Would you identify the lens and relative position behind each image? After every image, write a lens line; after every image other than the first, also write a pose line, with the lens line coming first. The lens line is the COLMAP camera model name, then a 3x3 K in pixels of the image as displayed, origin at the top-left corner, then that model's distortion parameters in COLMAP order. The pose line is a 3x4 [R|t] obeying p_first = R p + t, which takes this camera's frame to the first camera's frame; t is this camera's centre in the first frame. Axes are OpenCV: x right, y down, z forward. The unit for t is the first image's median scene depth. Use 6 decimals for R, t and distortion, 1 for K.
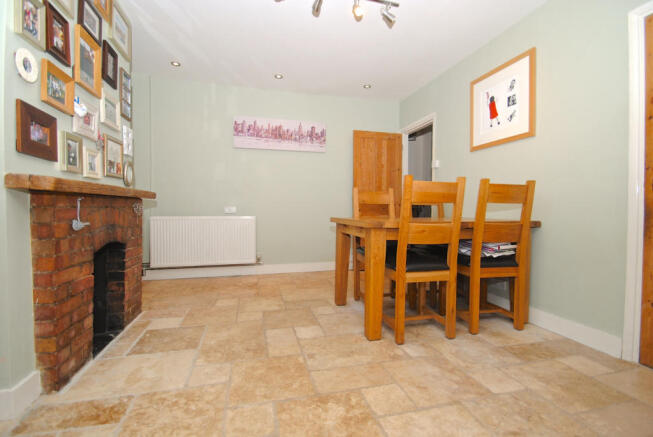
lens RADIAL K [[282.4, 0, 326.5], [0, 282.4, 218.5], [0, 0, 1]] dist [0.001735, -0.014207]
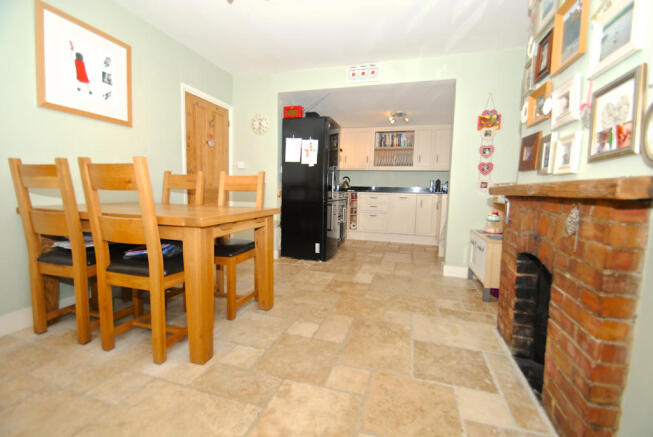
lens RADIAL K [[282.4, 0, 326.5], [0, 282.4, 218.5], [0, 0, 1]] dist [0.001735, -0.014207]
pose [[-0.846433, -0.081406, 0.526236, -0.603534], [-0.011412, 0.990792, 0.134915, -0.101336], [-0.532373, 0.108191, -0.839568, 1.724041]]
